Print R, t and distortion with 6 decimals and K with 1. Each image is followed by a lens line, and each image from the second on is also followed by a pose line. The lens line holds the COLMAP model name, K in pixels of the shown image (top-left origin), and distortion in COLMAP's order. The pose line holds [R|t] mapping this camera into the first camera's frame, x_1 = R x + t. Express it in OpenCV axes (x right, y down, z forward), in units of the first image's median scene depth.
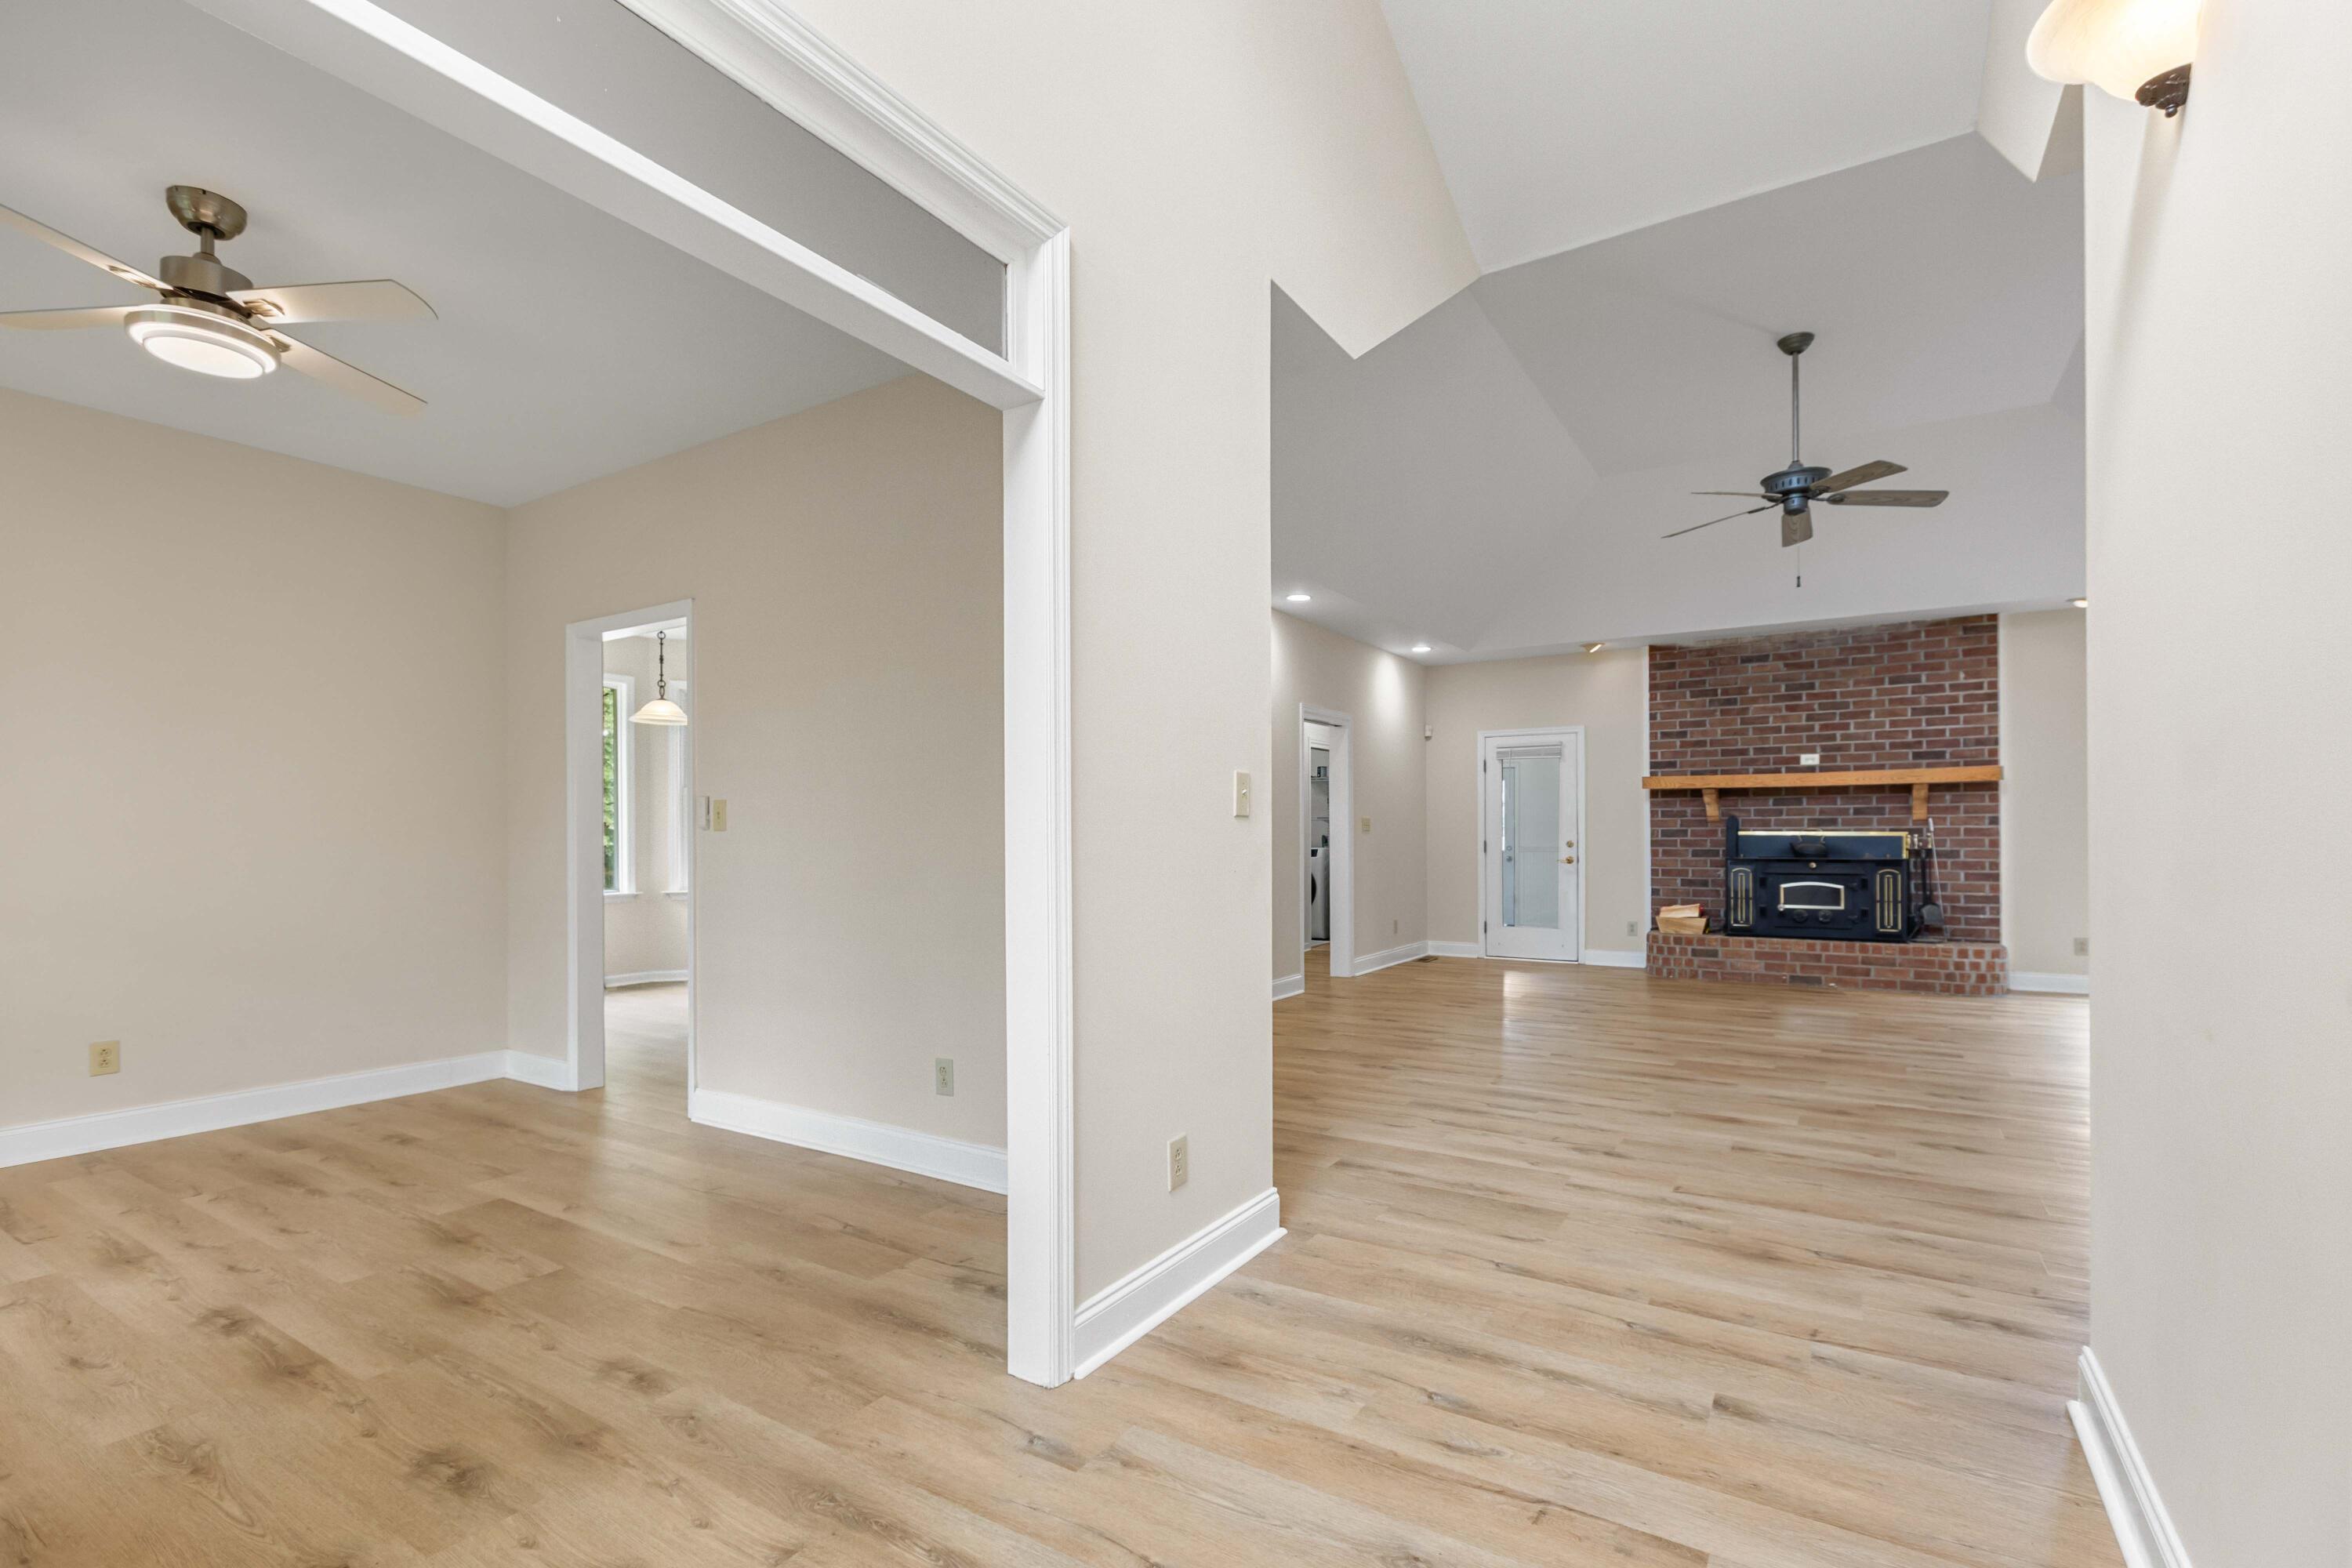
lens RADIAL K [[1070.1, 0, 1175.6], [0, 1070.1, 828.8], [0, 0, 1]] dist [-0.000920, 0.000775]
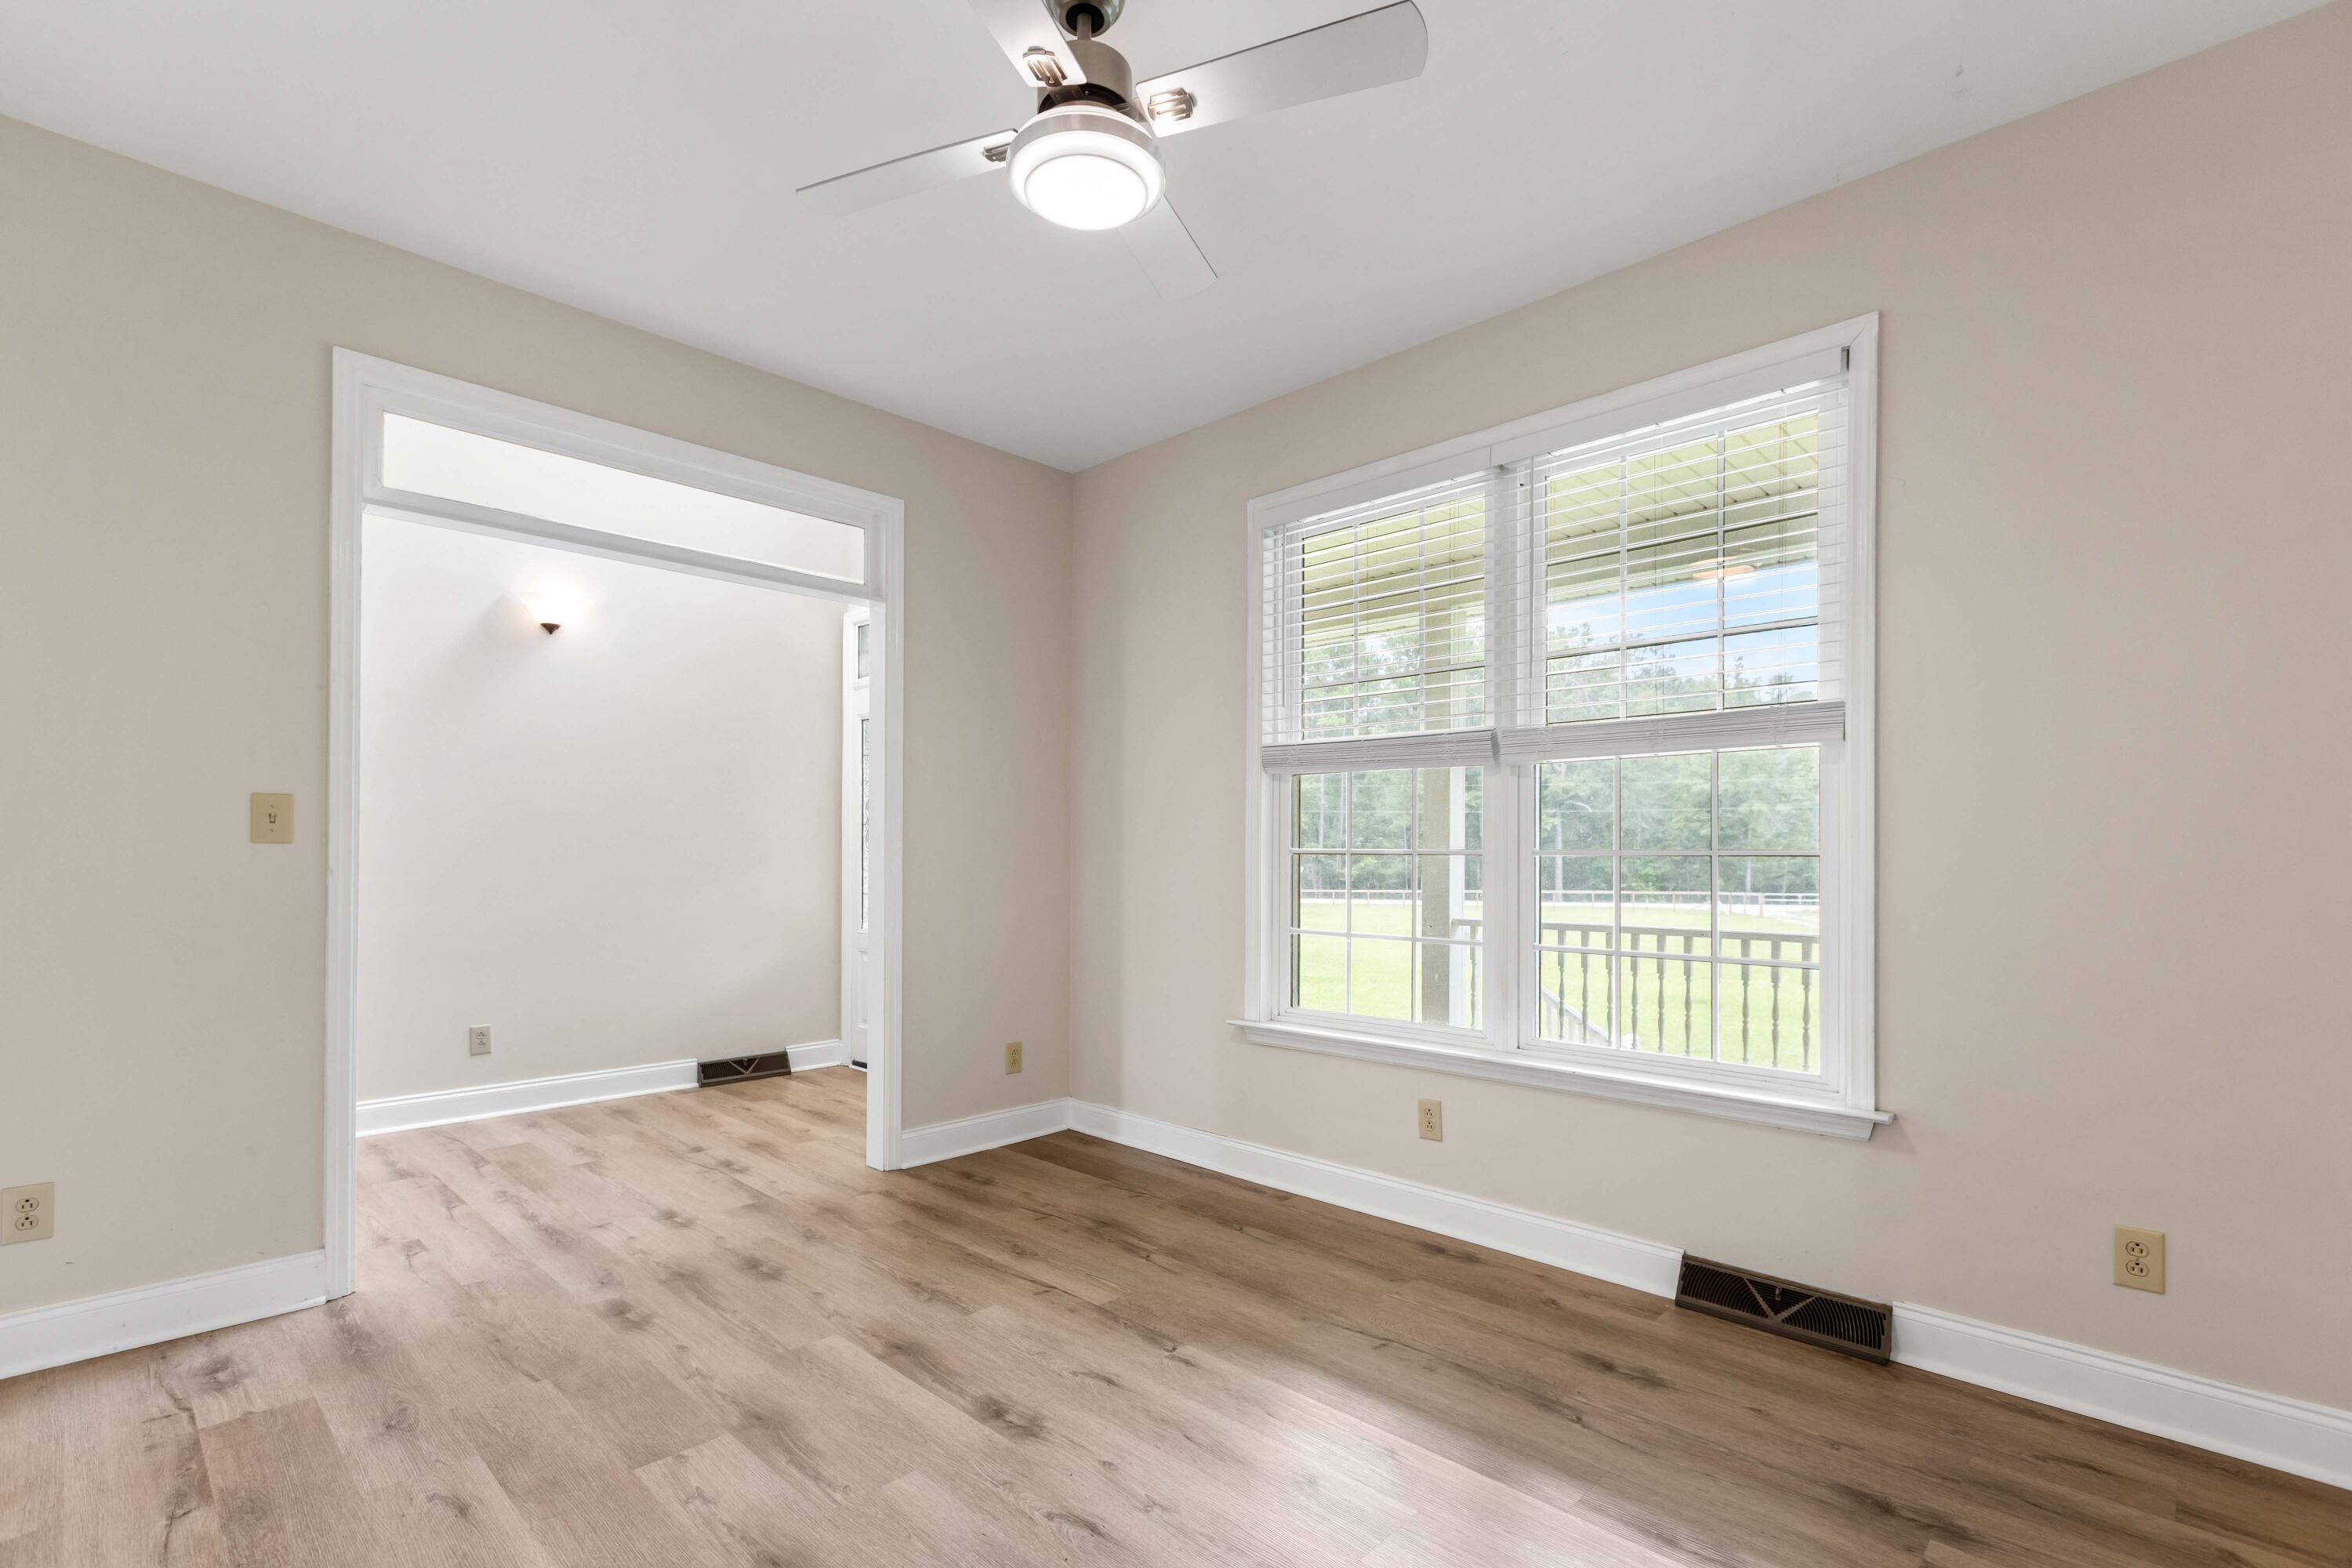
lens RADIAL K [[1071.4, 0, 1170.5], [0, 1071.4, 847.9], [0, 0, 1]] dist [-0.000333, 0.000623]
pose [[-0.980661, 0.002877, 0.195691, -0.386238], [-0.000935, 0.999812, -0.019380, 0.006507], [-0.195710, -0.019189, -0.980474, 0.596410]]
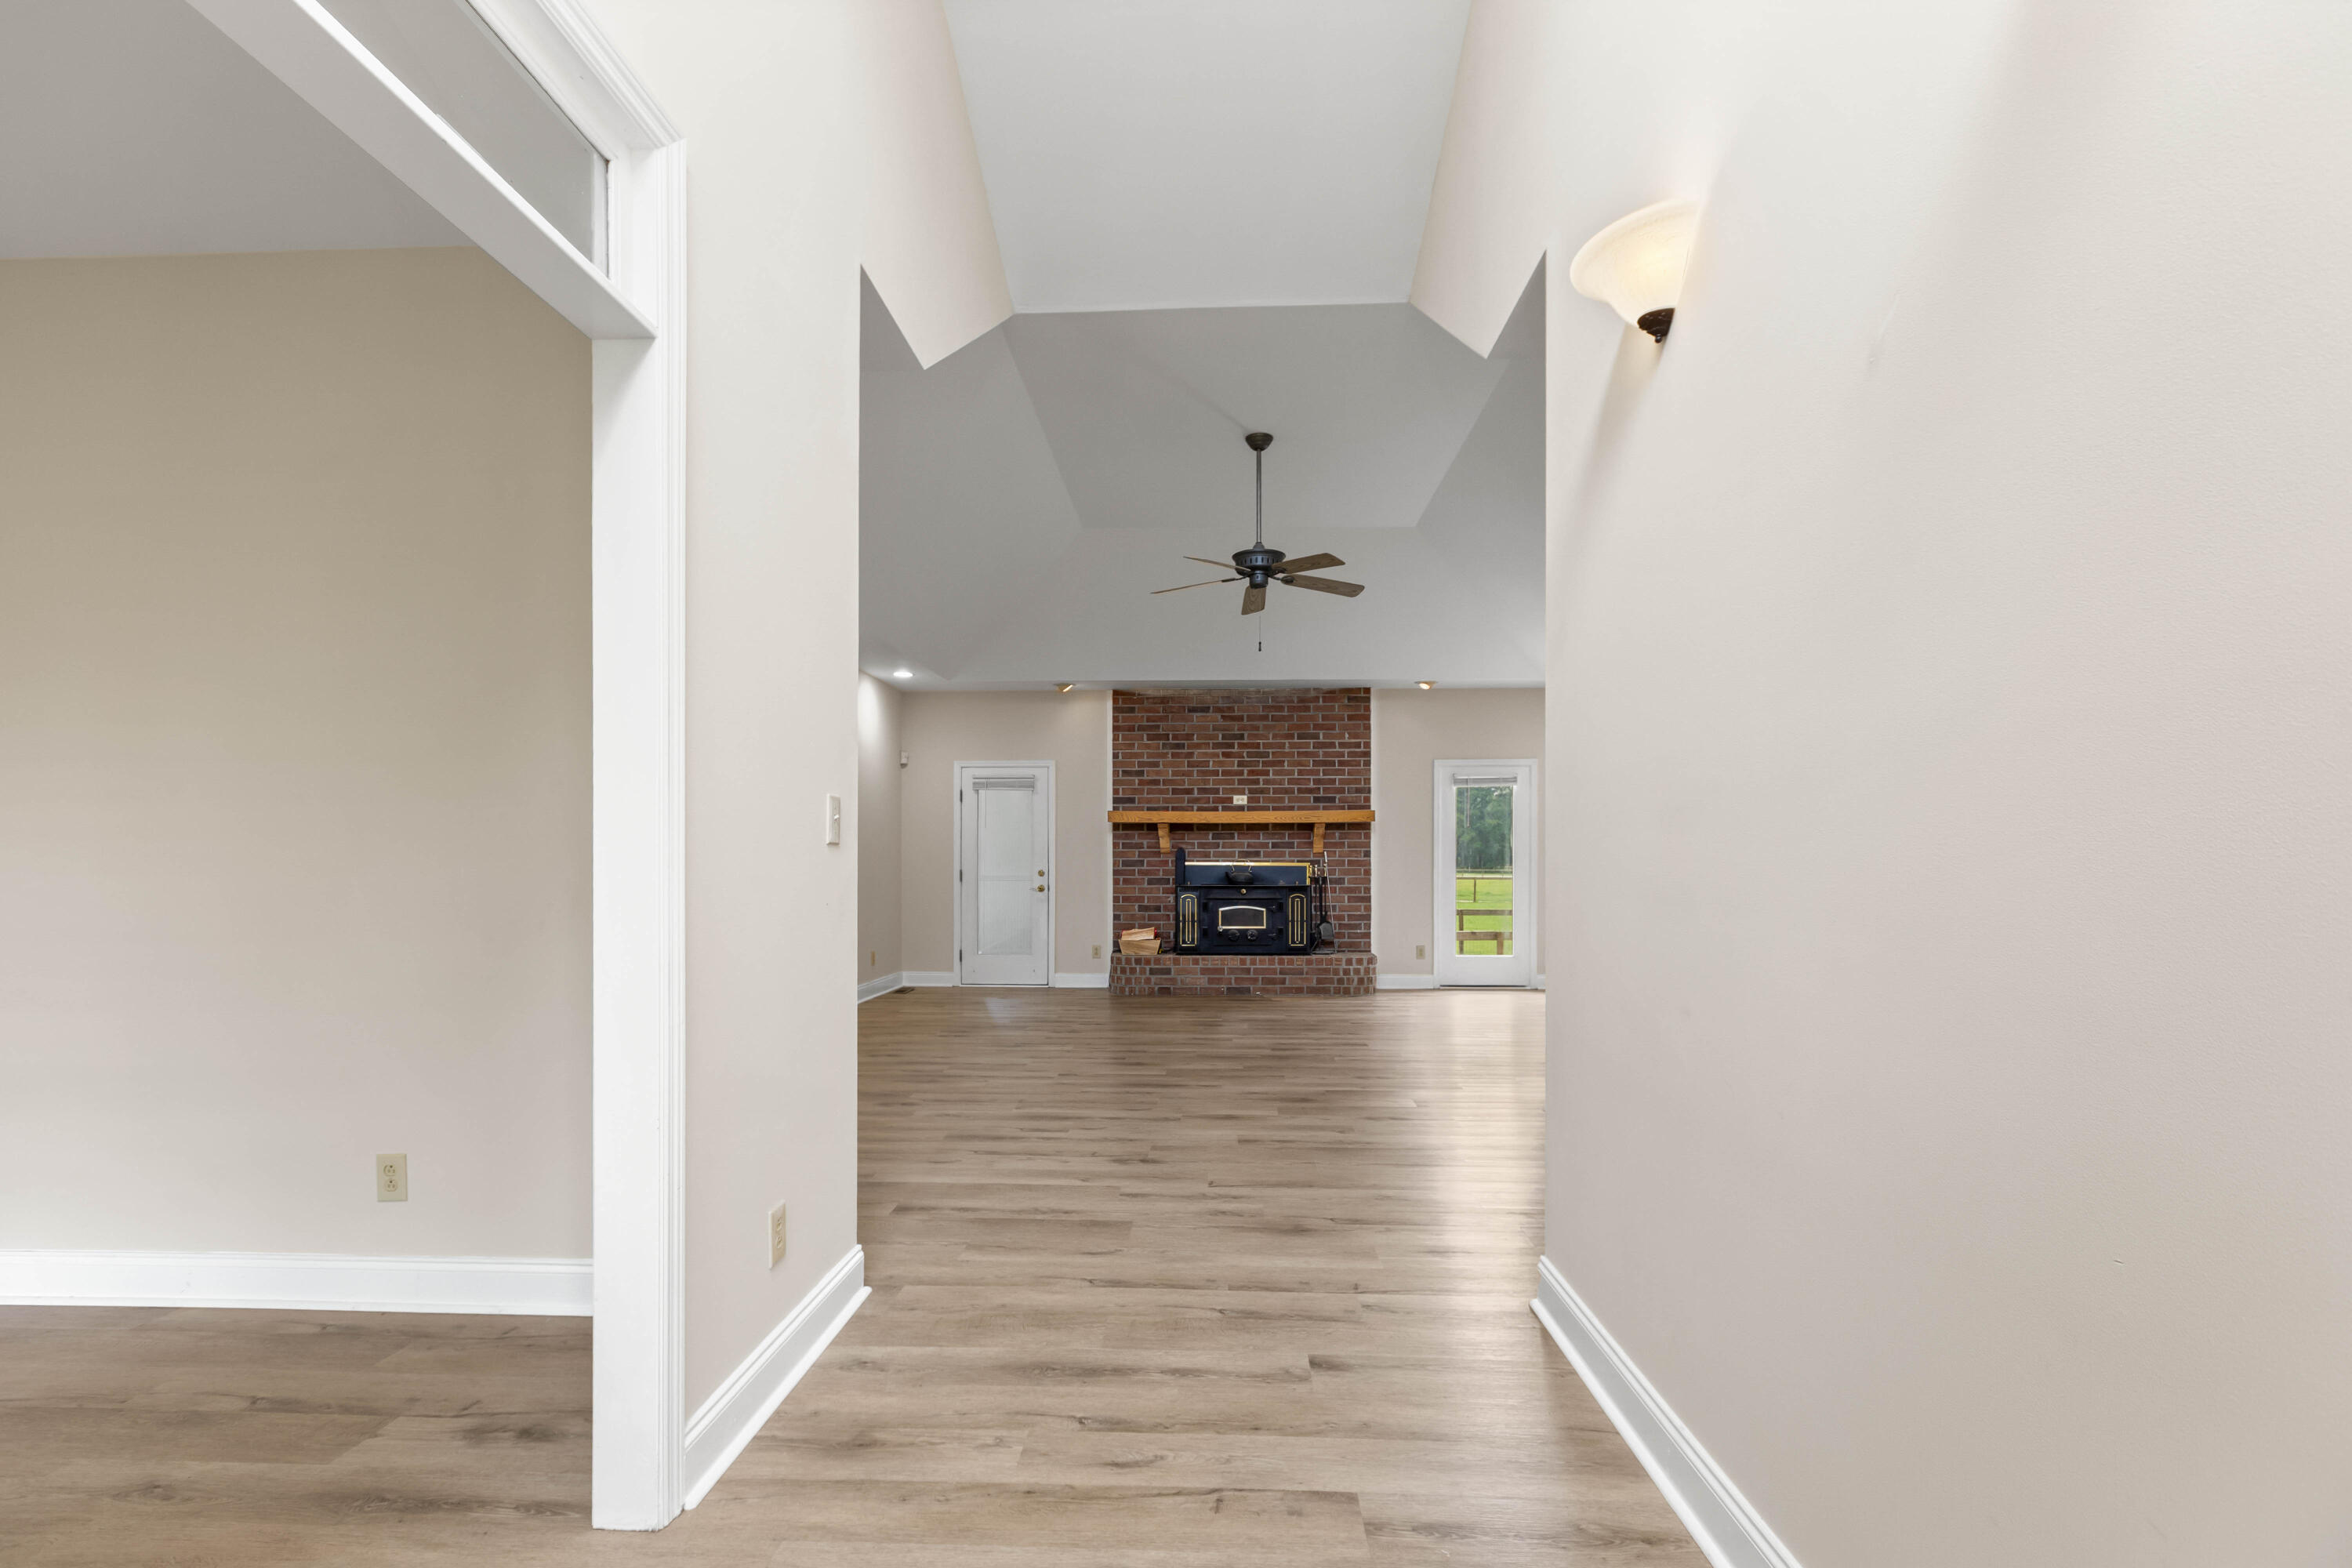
lens RADIAL K [[1081.4, 0, 1182.0], [0, 1081.4, 855.9], [0, 0, 1]] dist [-0.001255, -0.000320]
pose [[0.864091, 0.006878, 0.503288, -0.054758], [-0.005945, 0.999976, -0.003459, 0.000301], [-0.503300, -0.000003, 0.864112, 0.020603]]
